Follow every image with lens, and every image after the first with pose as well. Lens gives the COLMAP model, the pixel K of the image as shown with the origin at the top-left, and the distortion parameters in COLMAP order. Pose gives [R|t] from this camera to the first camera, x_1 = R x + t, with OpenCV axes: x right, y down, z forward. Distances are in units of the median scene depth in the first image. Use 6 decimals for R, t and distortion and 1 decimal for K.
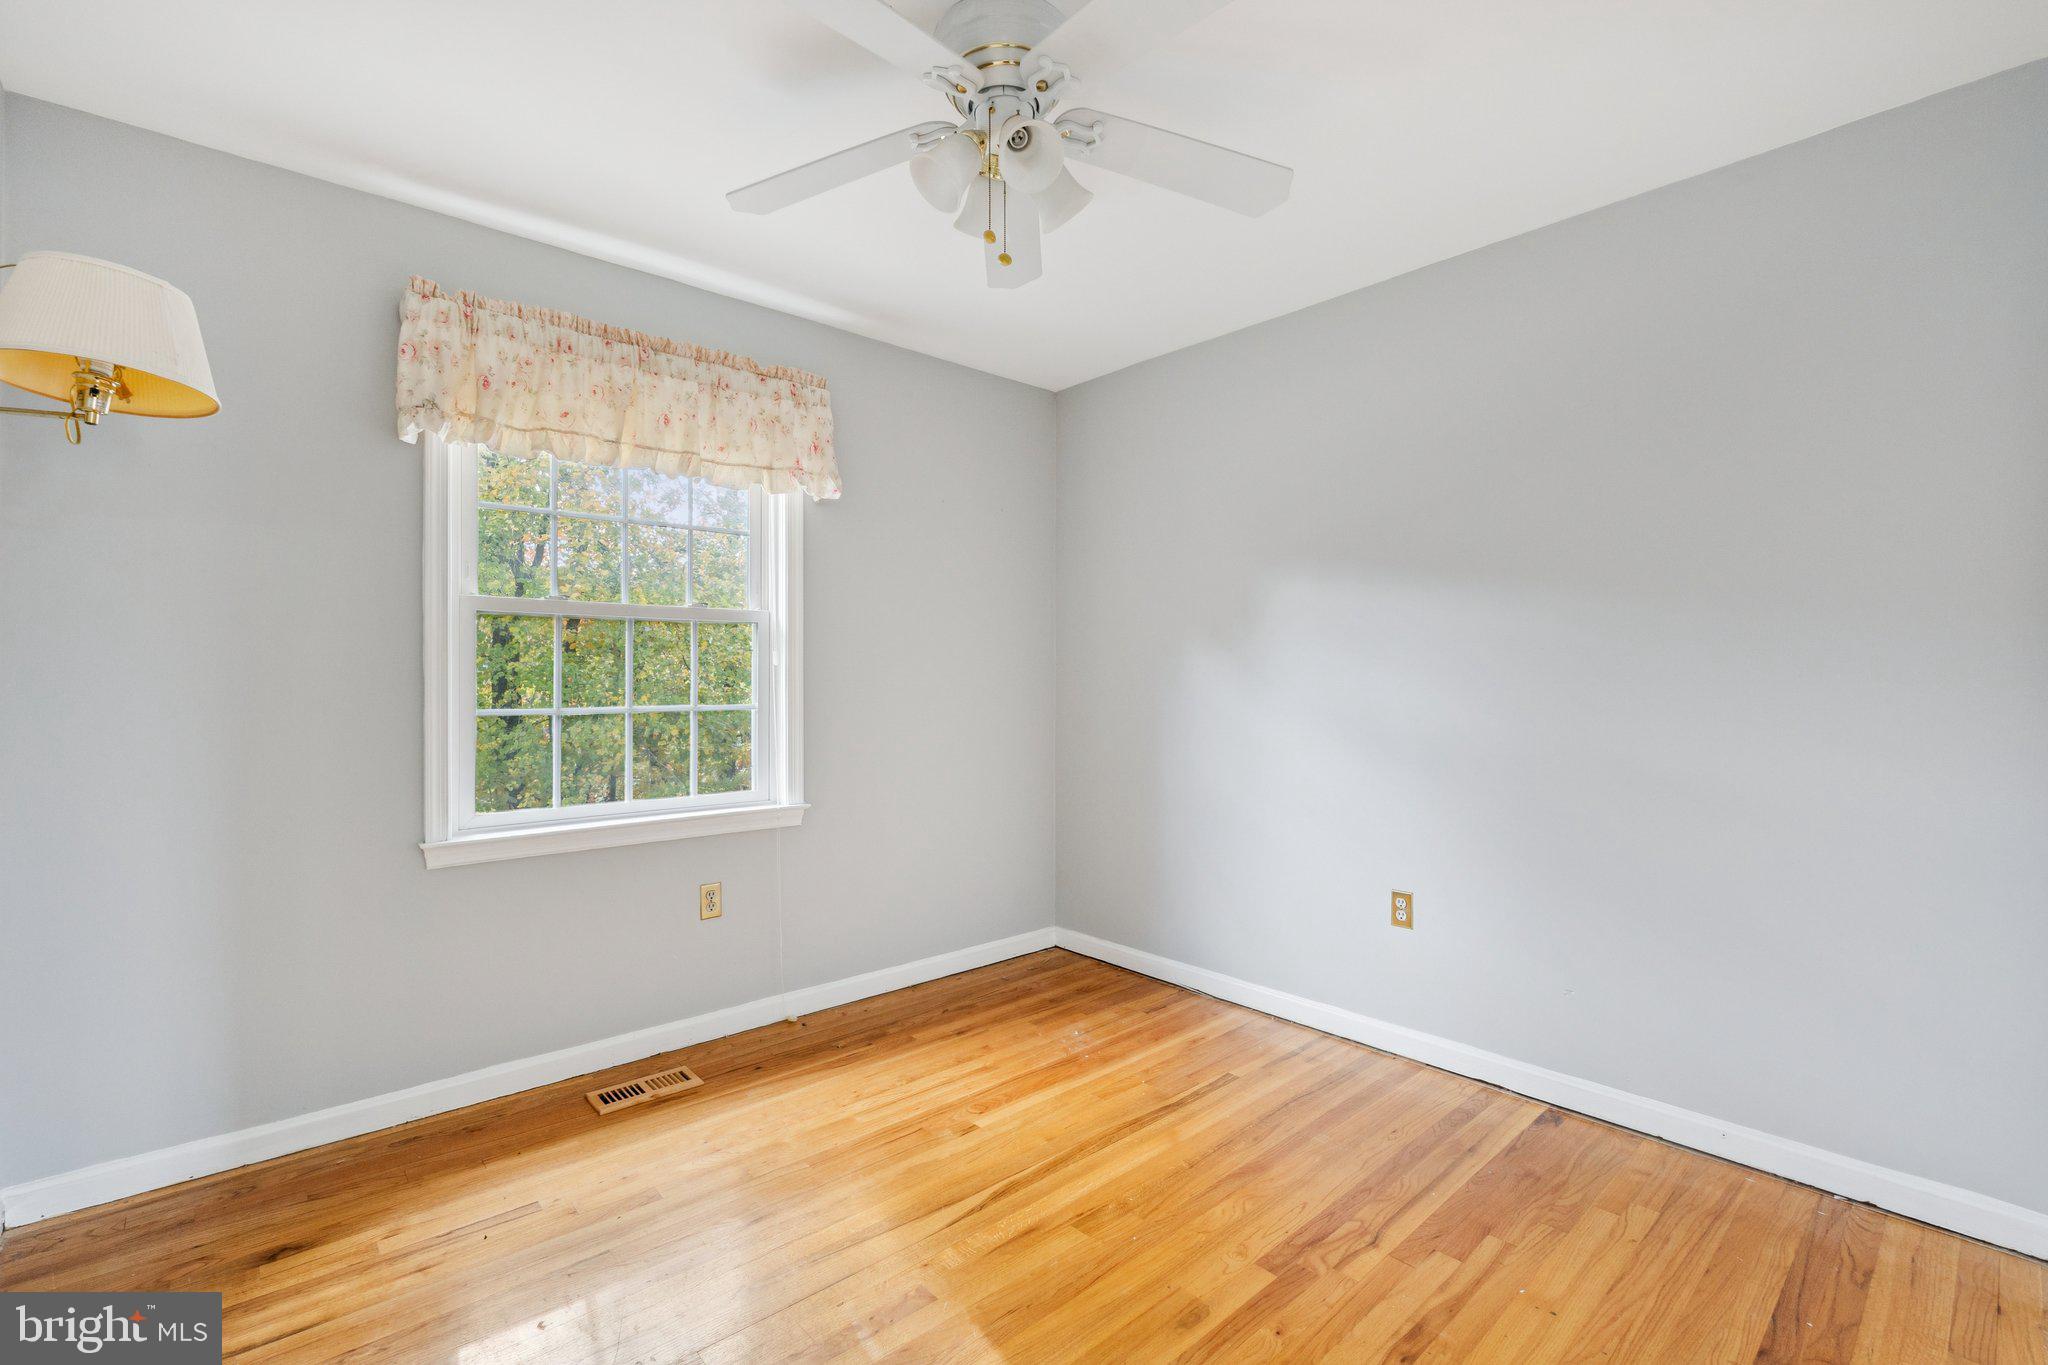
lens RADIAL K [[907.9, 0, 1018.2], [0, 907.9, 679.1], [0, 0, 1]] dist [-0.010140, 0.000738]
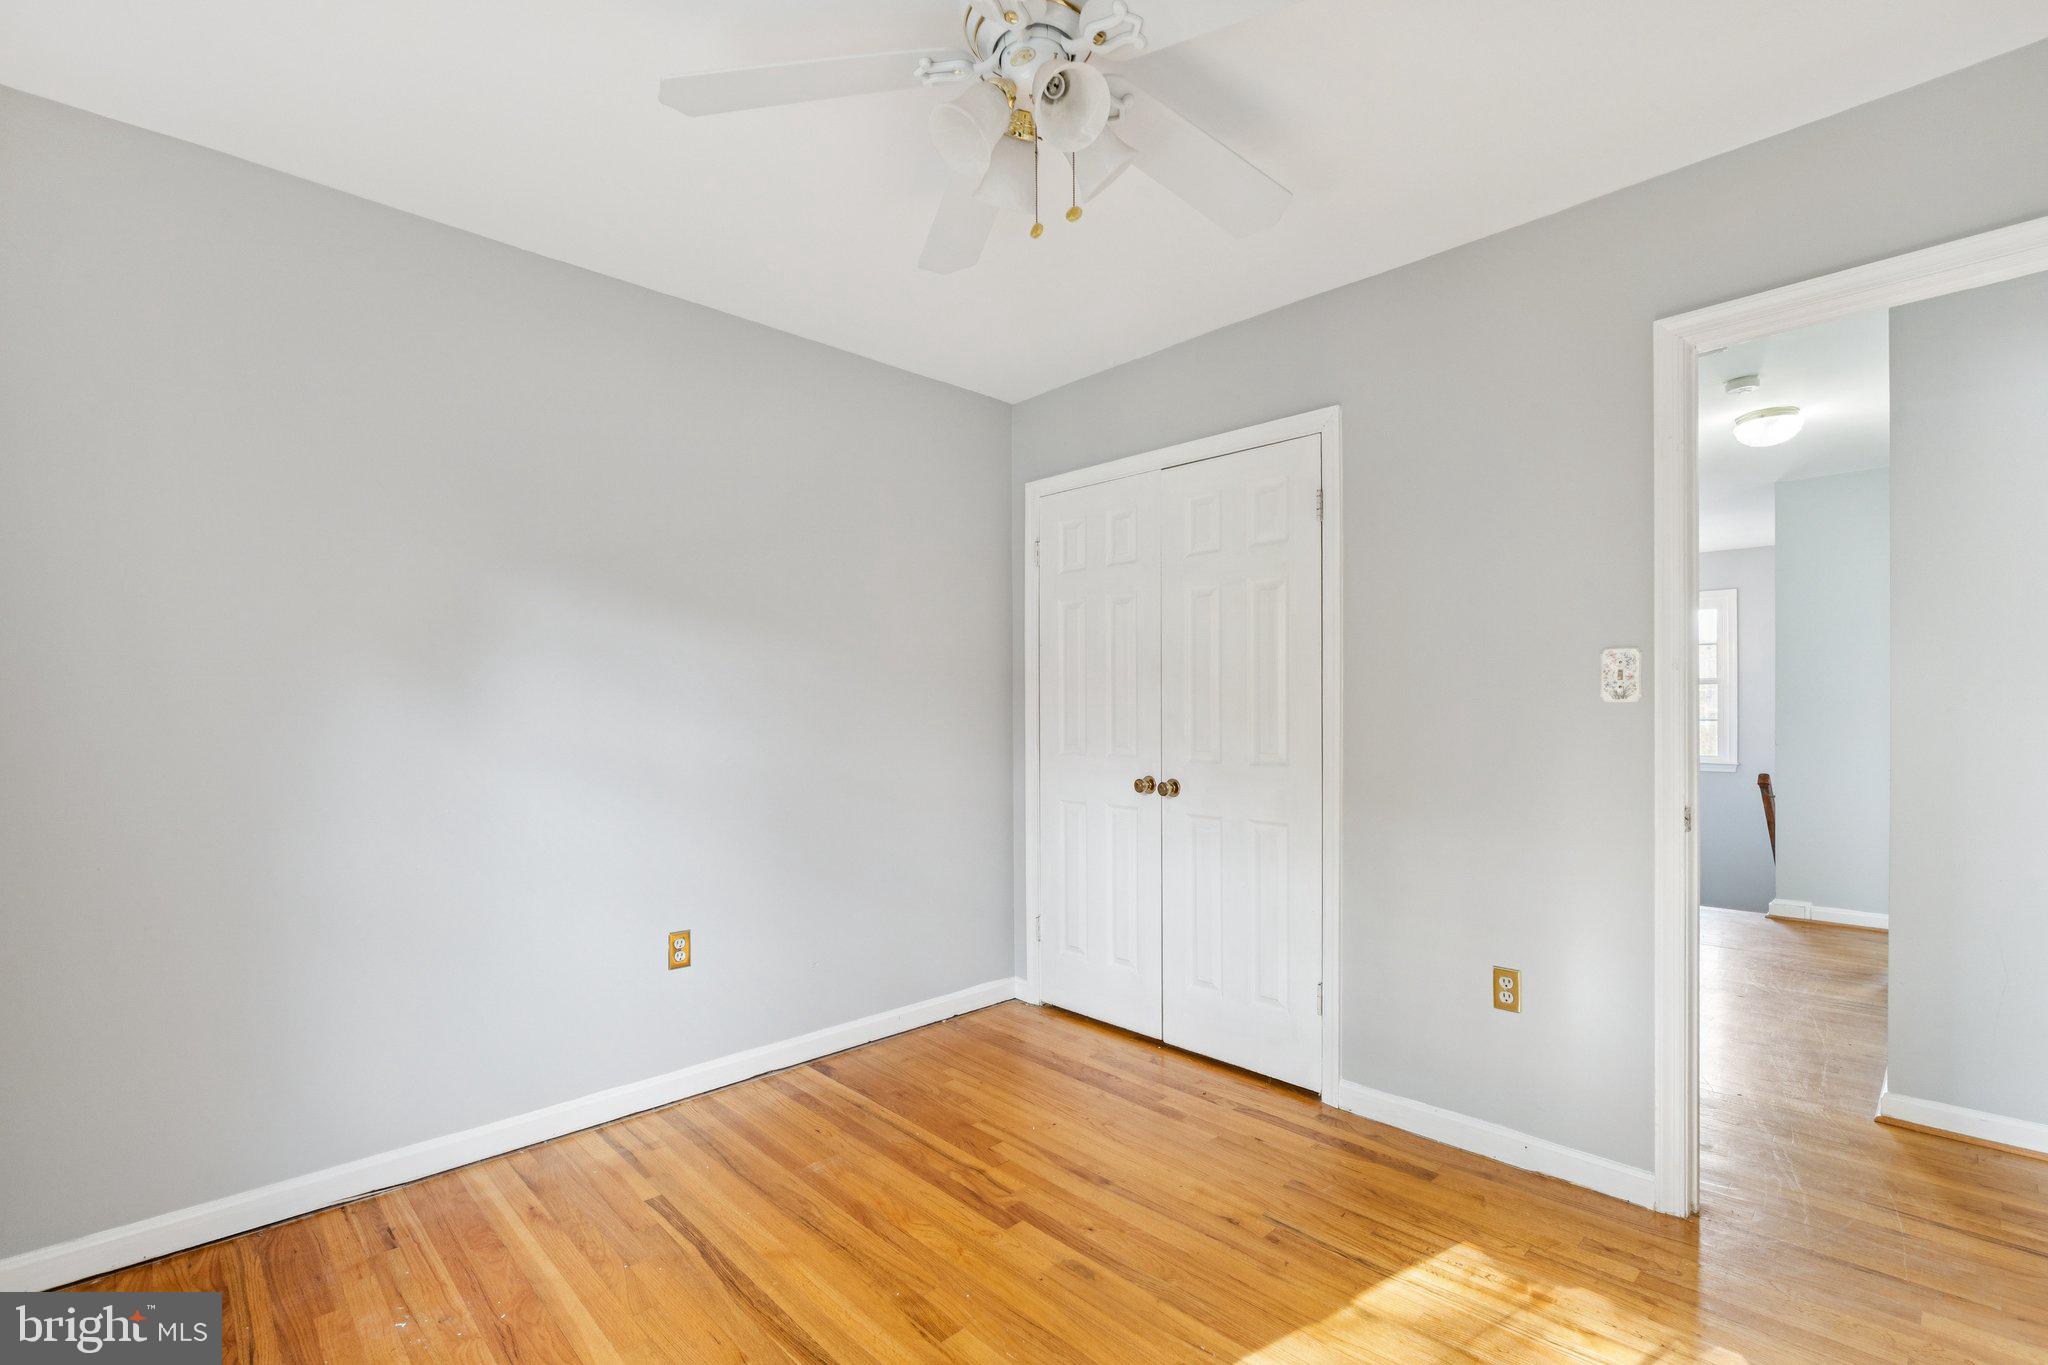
lens RADIAL K [[907.9, 0, 1014.3], [0, 907.9, 711.8], [0, 0, 1]] dist [-0.010140, 0.000738]
pose [[-0.037884, -0.002519, 0.999279, -0.614721], [0.008876, 0.999957, 0.002857, -0.003337], [-0.999243, 0.008978, -0.037860, 0.725648]]
